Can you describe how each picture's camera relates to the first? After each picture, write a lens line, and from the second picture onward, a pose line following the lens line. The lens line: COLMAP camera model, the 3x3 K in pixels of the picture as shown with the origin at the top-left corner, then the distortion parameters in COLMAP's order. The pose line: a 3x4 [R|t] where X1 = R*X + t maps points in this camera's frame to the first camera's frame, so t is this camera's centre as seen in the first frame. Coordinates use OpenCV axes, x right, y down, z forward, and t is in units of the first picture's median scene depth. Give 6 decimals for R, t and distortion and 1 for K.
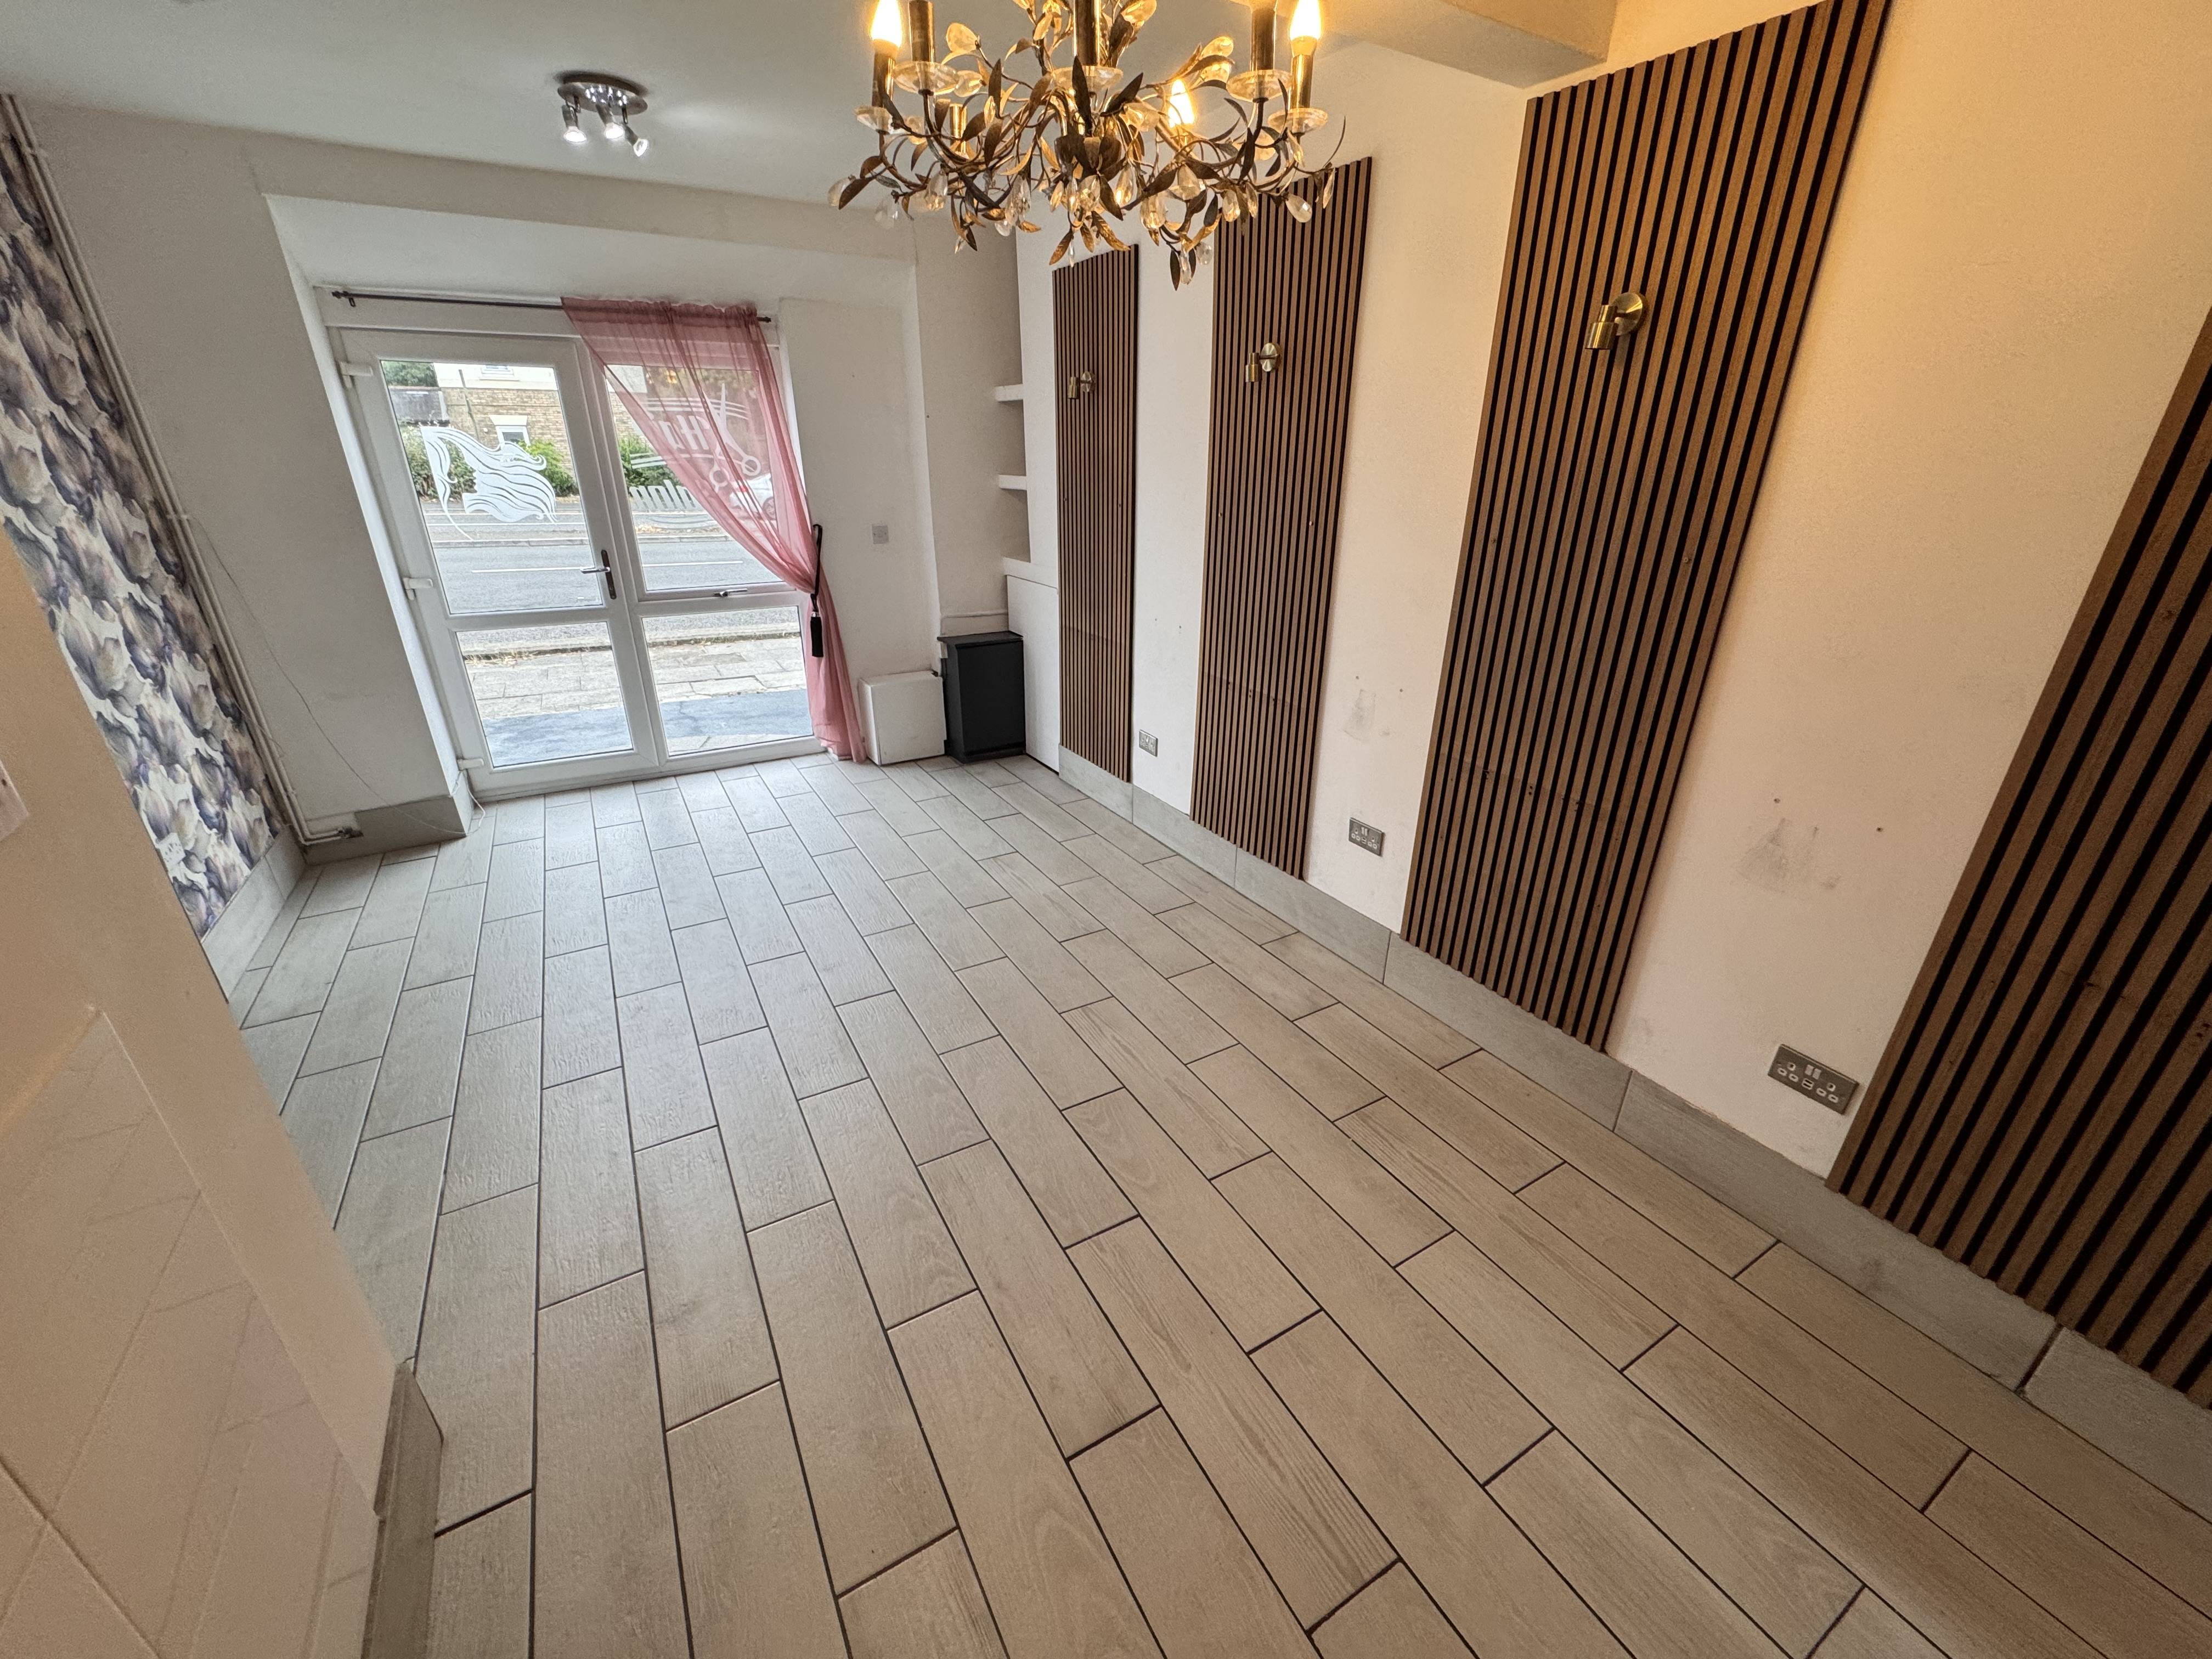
lens RADIAL K [[883.1, 0, 1106.0], [0, 883.1, 829.5], [0, 0, 1]] dist [-0.000159, 0.000207]
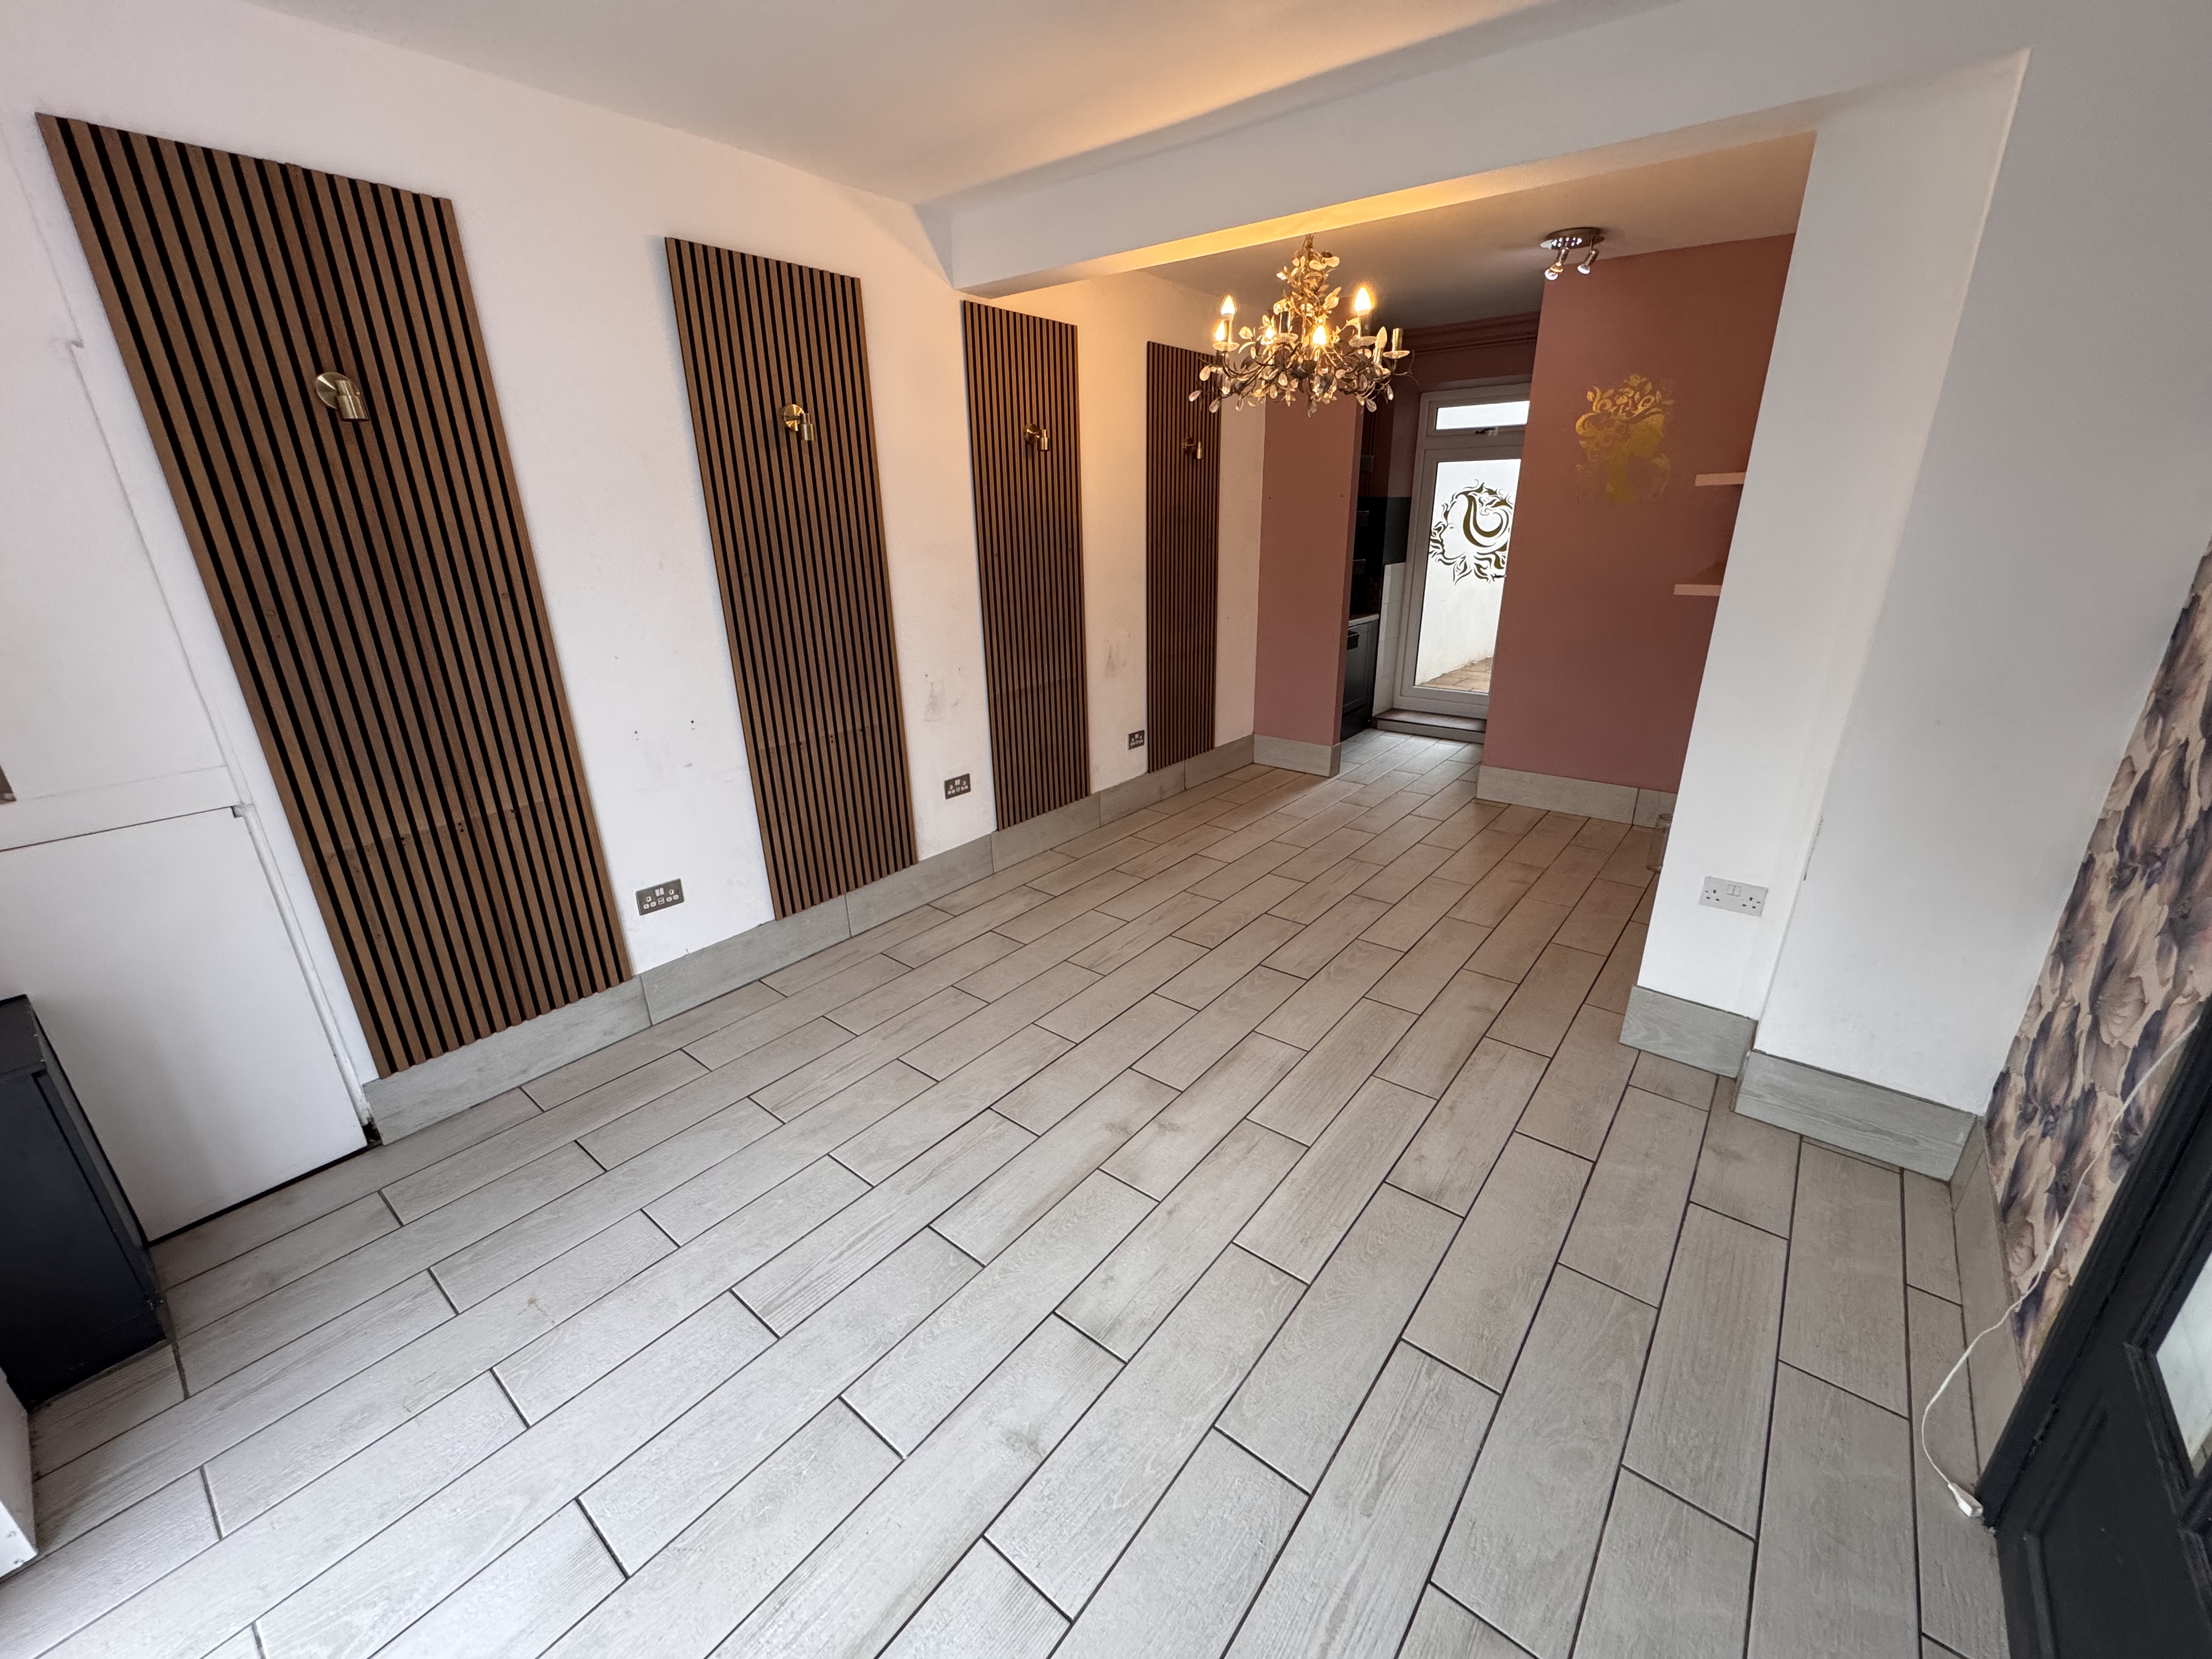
lens RADIAL K [[883.1, 0, 1106.0], [0, 883.1, 829.5], [0, 0, 1]] dist [-0.000159, 0.000207]
pose [[-0.359113, -0.317592, 0.877595, -0.718417], [0.387256, 0.804845, 0.449730, -0.332437], [-0.849159, 0.501357, -0.166041, 0.781821]]
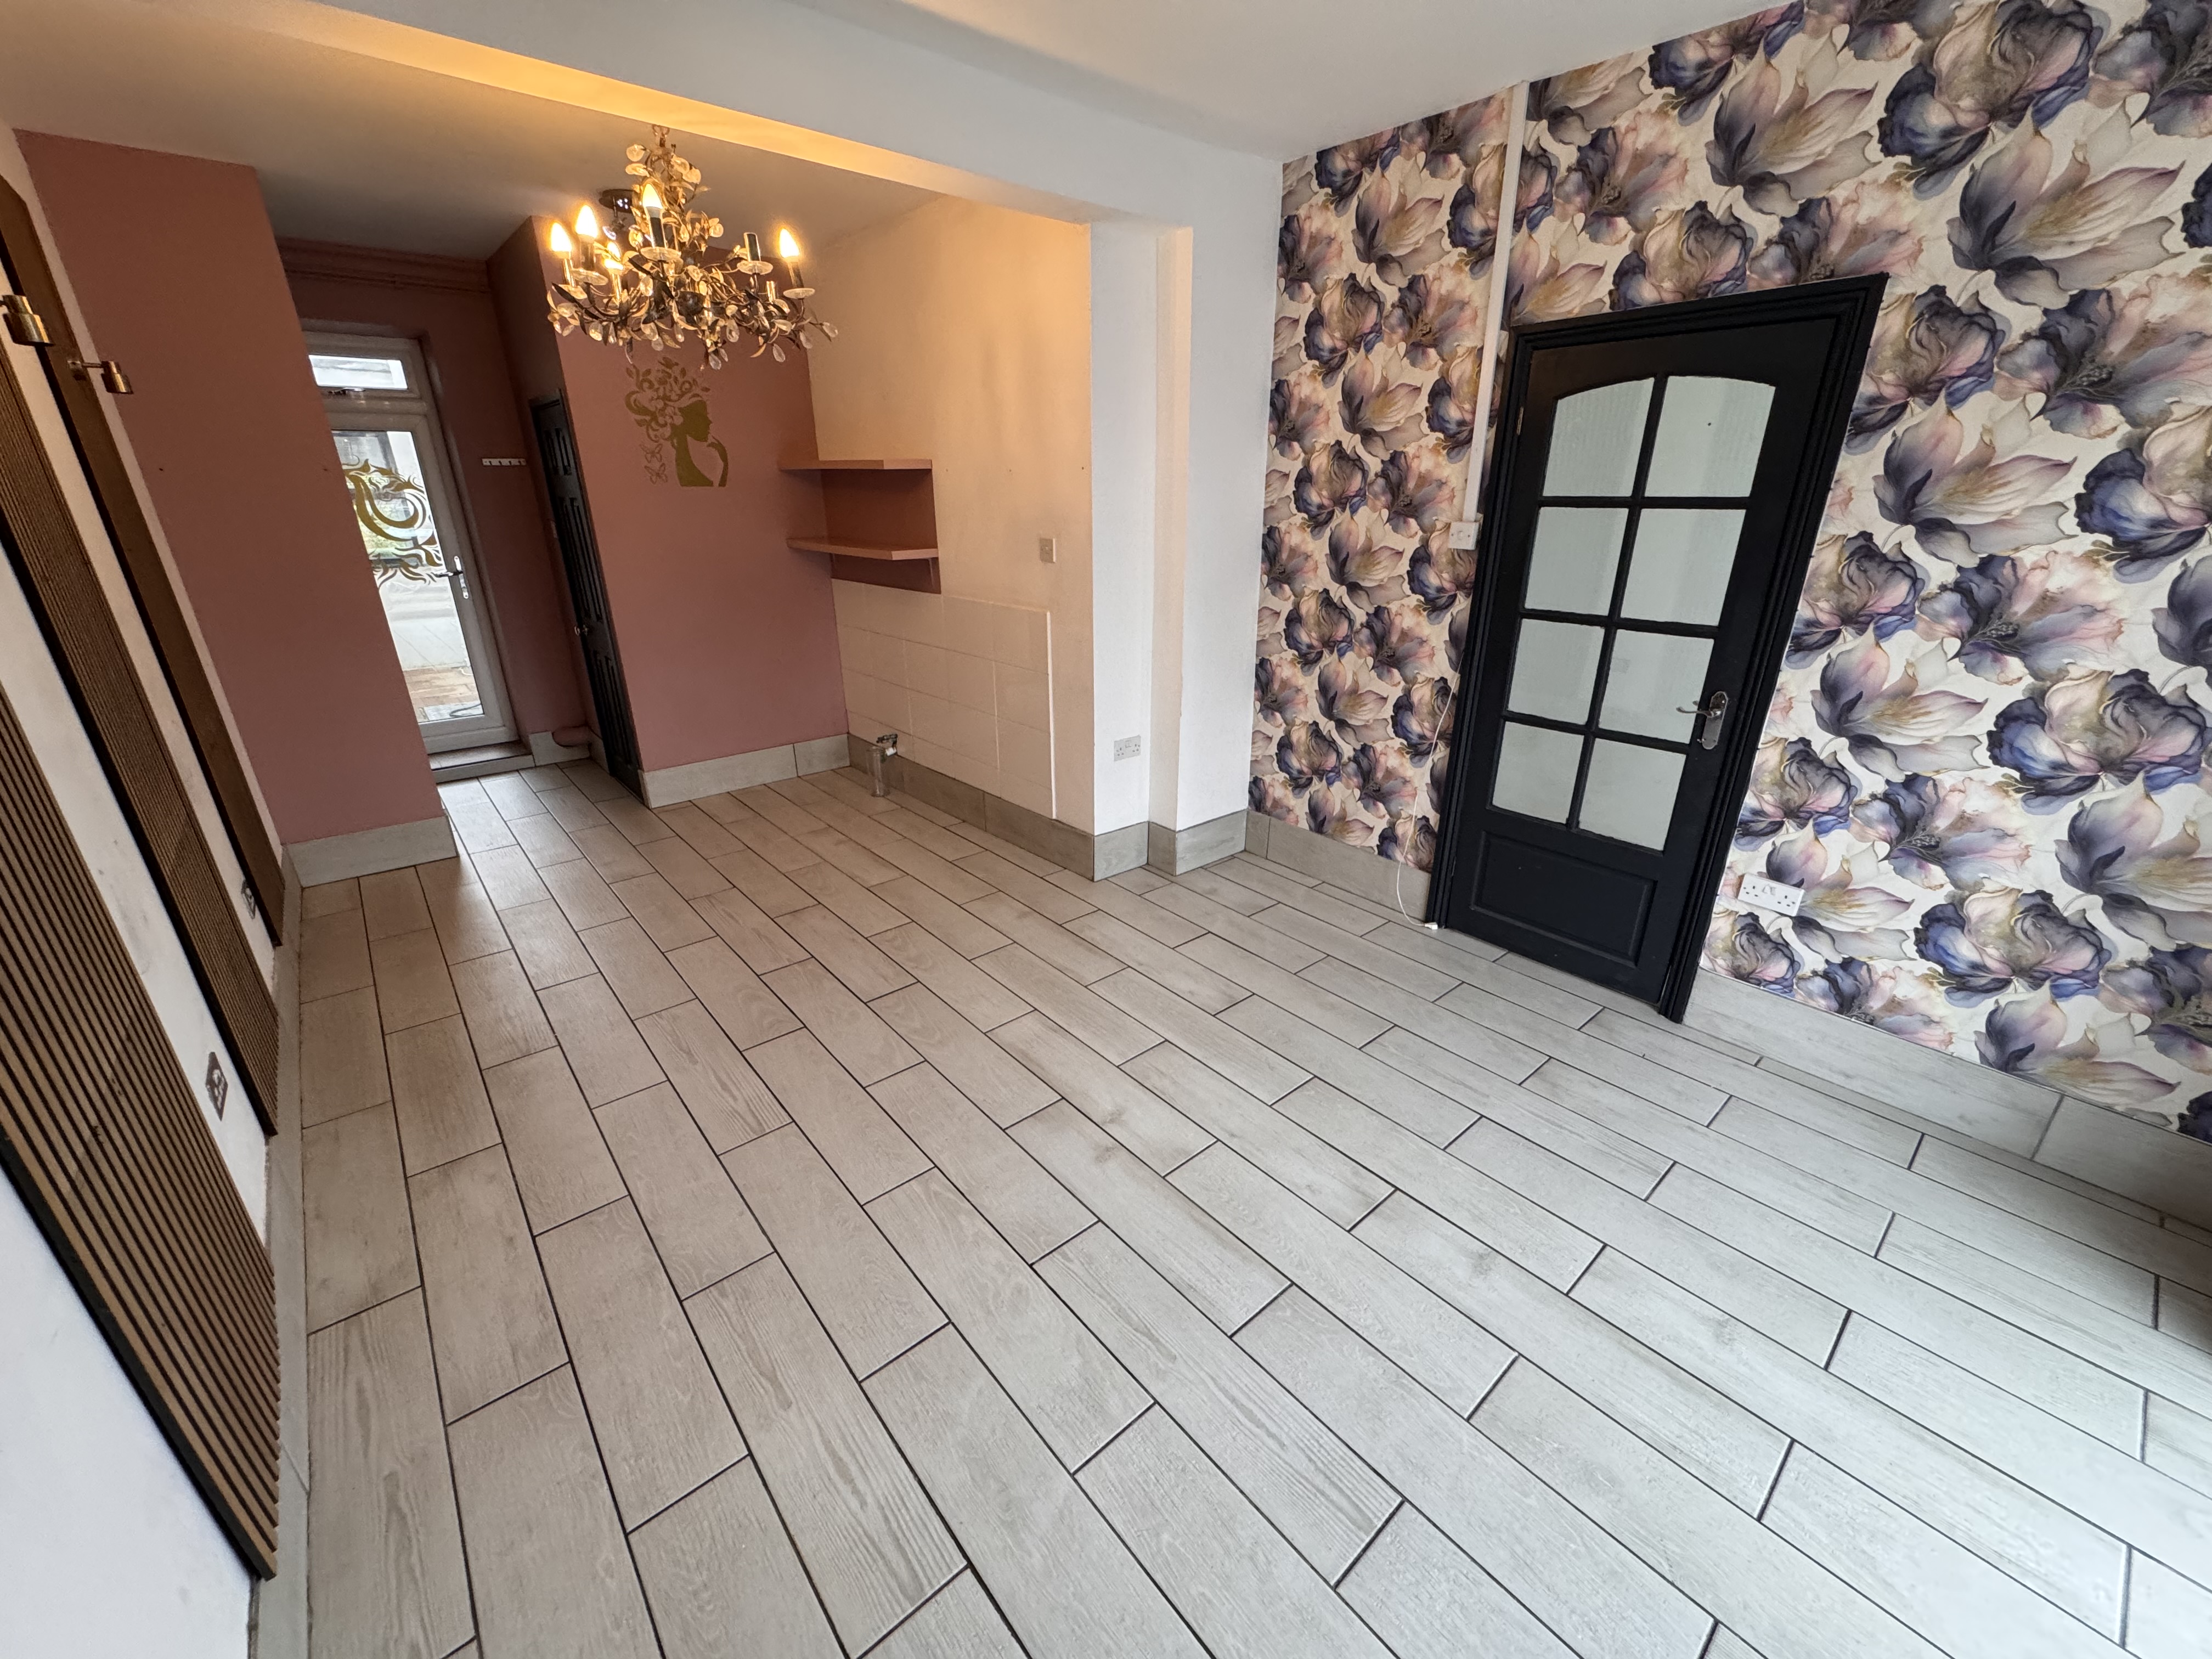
lens RADIAL K [[884.8, 0, 1106.0], [0, 884.8, 829.5], [0, 0, 1]] dist [-0.002654, -0.000325]
pose [[-0.983291, 0.065509, -0.169848, -0.157896], [-0.072975, 0.712920, 0.697438, -0.427984], [0.166776, 0.698179, -0.696227, 1.029323]]
